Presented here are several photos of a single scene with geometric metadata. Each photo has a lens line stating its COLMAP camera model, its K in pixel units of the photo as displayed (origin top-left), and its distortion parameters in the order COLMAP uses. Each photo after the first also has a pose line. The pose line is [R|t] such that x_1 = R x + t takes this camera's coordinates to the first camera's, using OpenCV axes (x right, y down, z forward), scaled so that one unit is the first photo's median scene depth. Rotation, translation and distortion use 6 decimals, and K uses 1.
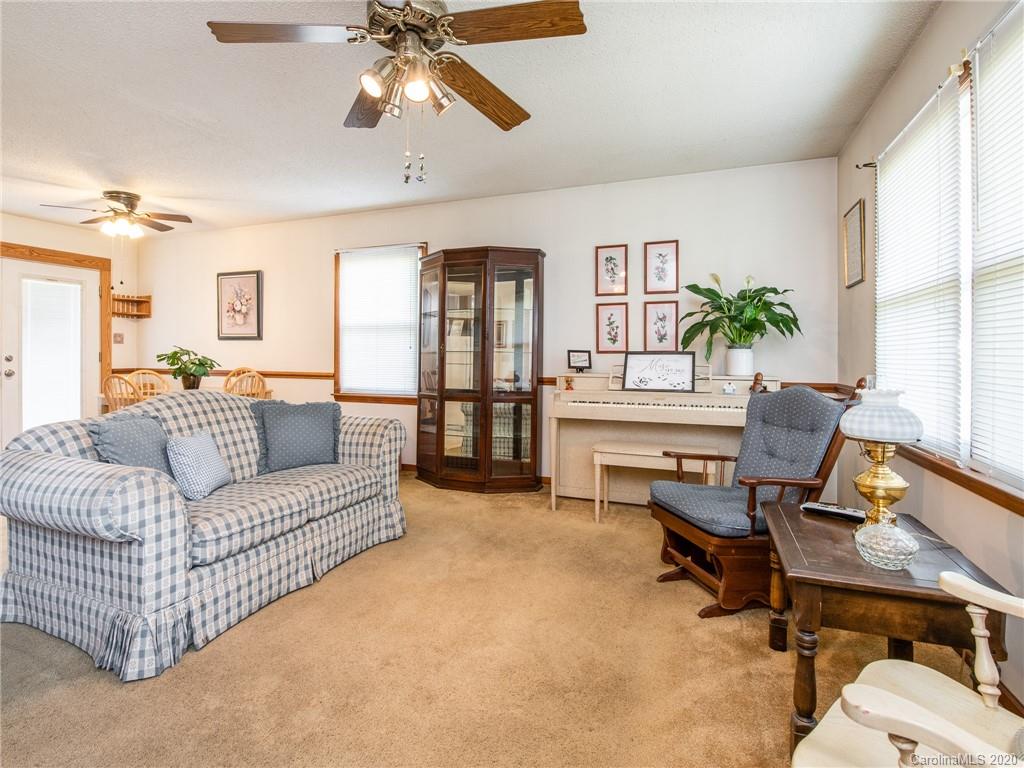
lens RADIAL K [[500.9, 0, 475.9], [0, 500.9, 355.3], [0, 0, 1]] dist [-0.004056, -0.003757]
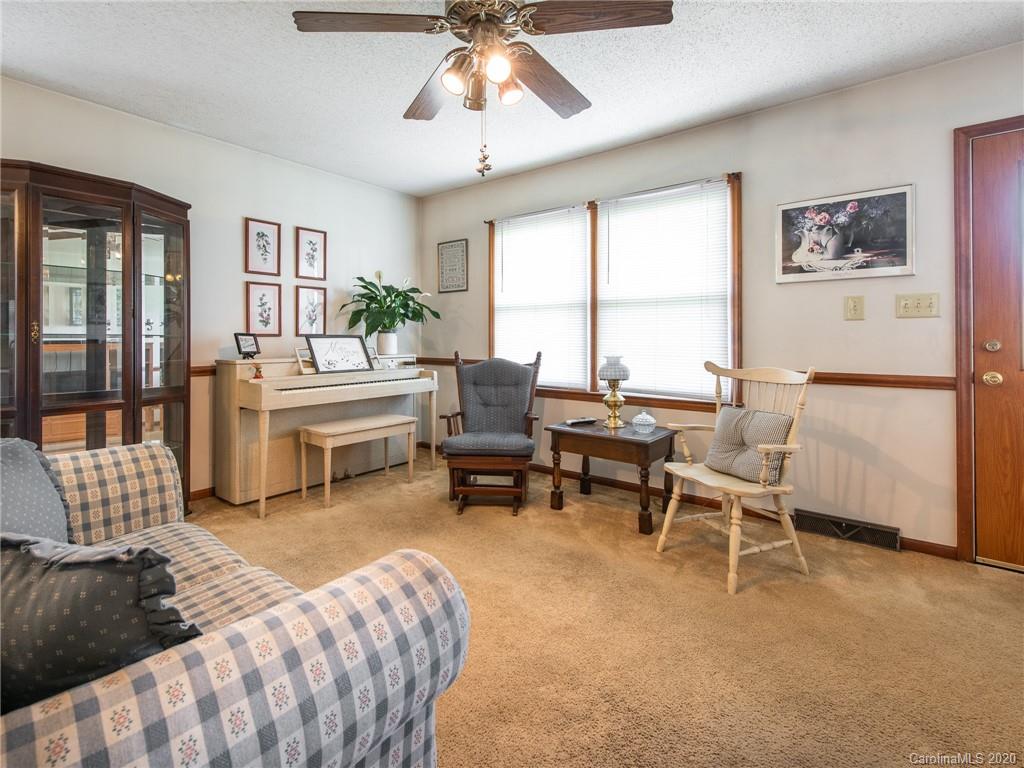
lens RADIAL K [[509.5, 0, 474.2], [0, 509.5, 338.8], [0, 0, 1]] dist [-0.009146, -0.003314]
pose [[0.288149, -0.003788, 0.957578, -0.539704], [-0.003839, 0.999980, 0.005111, -0.006202], [-0.957578, -0.005149, 0.288129, 0.360764]]
